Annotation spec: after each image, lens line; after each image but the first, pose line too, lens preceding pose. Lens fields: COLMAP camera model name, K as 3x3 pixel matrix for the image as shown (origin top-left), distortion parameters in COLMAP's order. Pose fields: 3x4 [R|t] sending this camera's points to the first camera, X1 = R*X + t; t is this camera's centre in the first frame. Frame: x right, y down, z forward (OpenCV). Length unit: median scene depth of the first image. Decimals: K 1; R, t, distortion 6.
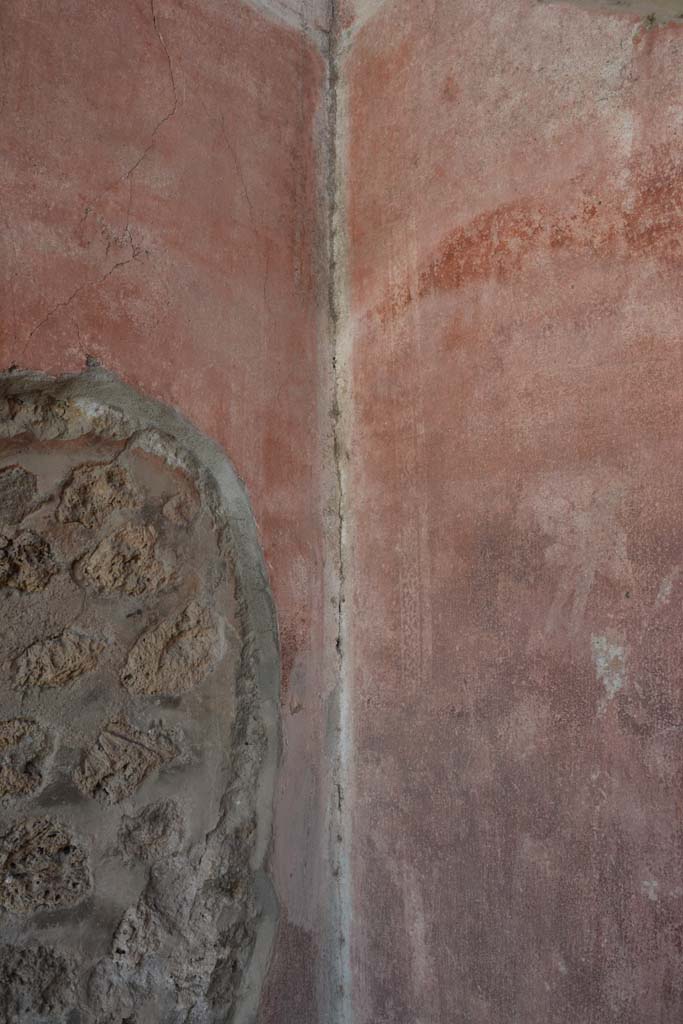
lens RADIAL K [[781.3, 0, 339.4], [0, 781.3, 518.5], [0, 0, 1]] dist [-0.162587, 0.106864]
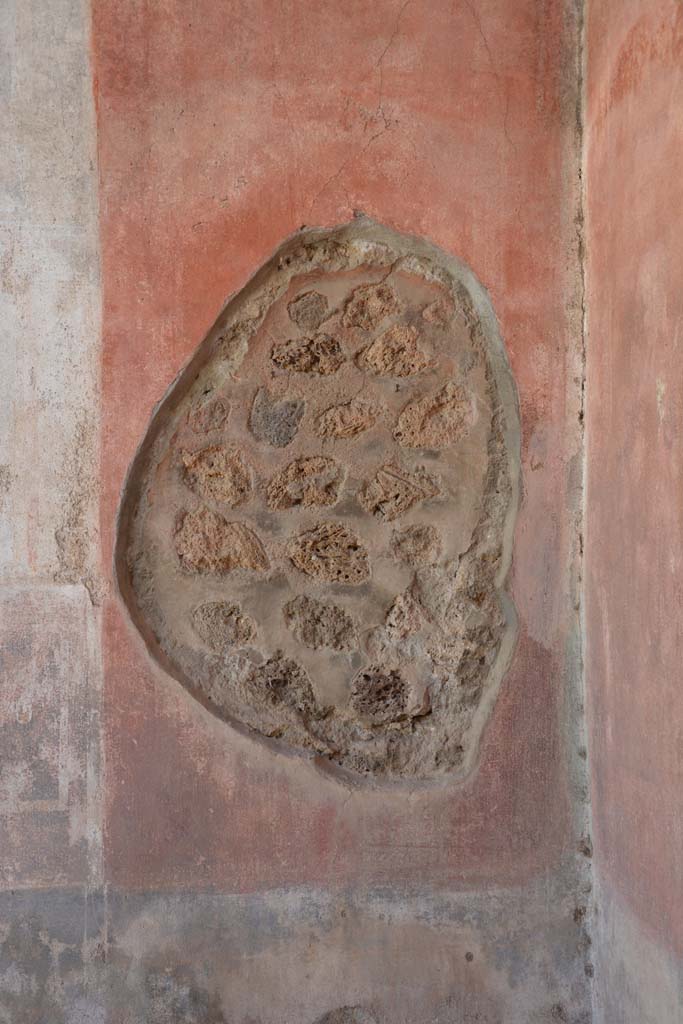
lens RADIAL K [[1268.6, 0, 352.4], [0, 1268.6, 510.5], [0, 0, 1]] dist [0.089739, 0.000000]
pose [[0.783560, 0.006859, -0.621278, 1.078704], [0.055326, 0.995197, 0.080764, 0.146574], [0.618848, -0.097657, 0.779417, -0.867576]]
